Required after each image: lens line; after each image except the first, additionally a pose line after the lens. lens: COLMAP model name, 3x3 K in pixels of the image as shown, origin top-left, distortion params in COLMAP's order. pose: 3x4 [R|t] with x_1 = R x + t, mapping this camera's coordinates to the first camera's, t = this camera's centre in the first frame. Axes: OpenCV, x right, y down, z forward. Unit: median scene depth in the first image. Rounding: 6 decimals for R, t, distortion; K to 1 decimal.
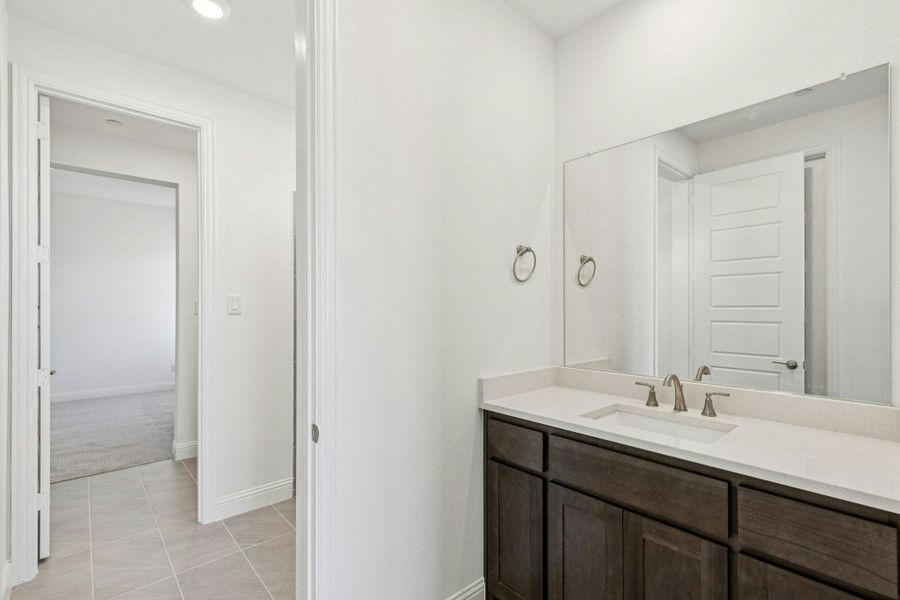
lens RADIAL K [[413.6, 0, 464.1], [0, 413.6, 306.3], [0, 0, 1]] dist [0.005693, 0.000848]
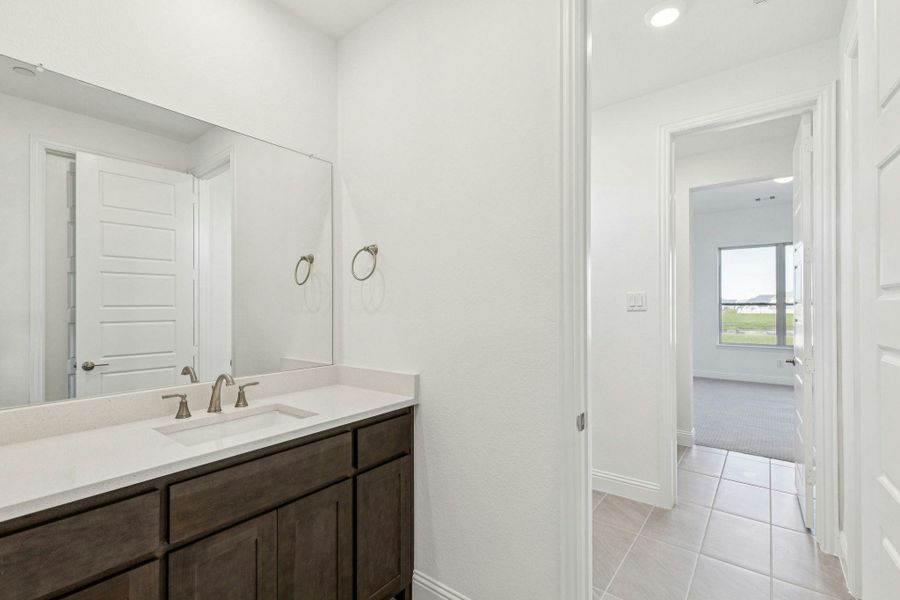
lens RADIAL K [[413.6, 0, 475.2], [0, 413.6, 303.4], [0, 0, 1]] dist [0.005693, 0.000848]
pose [[-0.186616, 0.003159, 0.982428, -0.558886], [0.000865, 0.999995, -0.003052, 0.001484], [-0.982433, 0.000280, -0.186617, 0.593004]]
